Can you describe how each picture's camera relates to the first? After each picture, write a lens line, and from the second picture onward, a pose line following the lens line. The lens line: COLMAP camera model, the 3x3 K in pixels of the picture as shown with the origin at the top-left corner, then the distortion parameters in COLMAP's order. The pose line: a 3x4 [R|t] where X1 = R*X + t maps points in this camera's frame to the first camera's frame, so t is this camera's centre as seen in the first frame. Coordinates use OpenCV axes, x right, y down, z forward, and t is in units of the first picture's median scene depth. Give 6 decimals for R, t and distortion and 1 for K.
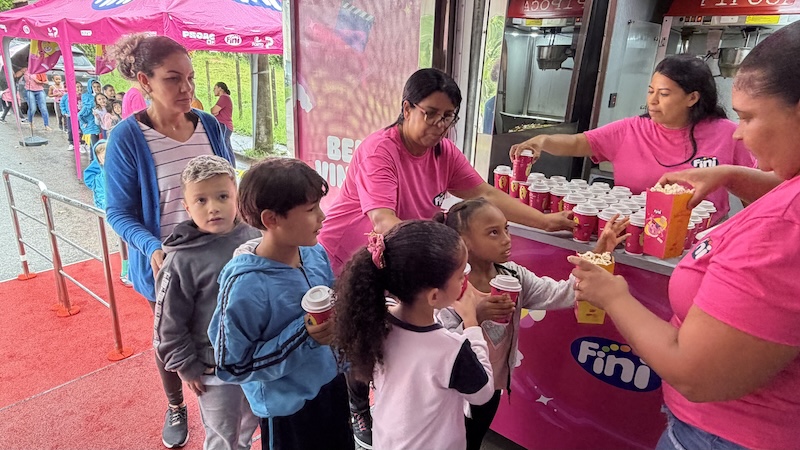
lens RADIAL K [[500.9, 0, 399.1], [0, 500.9, 224.8], [0, 0, 1]] dist [-0.004060, 0.003766]
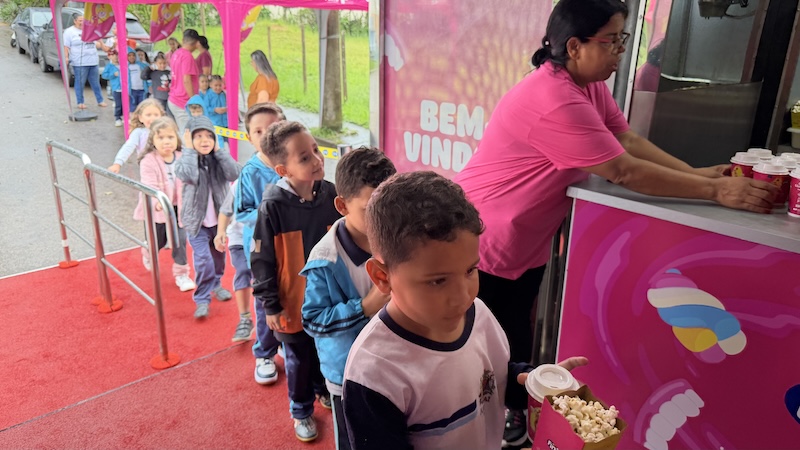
lens RADIAL K [[569.9, 0, 400.7], [0, 569.9, 227.2], [0, 0, 1]] dist [0.013690, -0.053297]
pose [[0.991753, 0.032247, -0.124043, -0.050183], [-0.031450, 0.999470, 0.008377, 0.013015], [0.124247, -0.004407, 0.992241, 0.093449]]
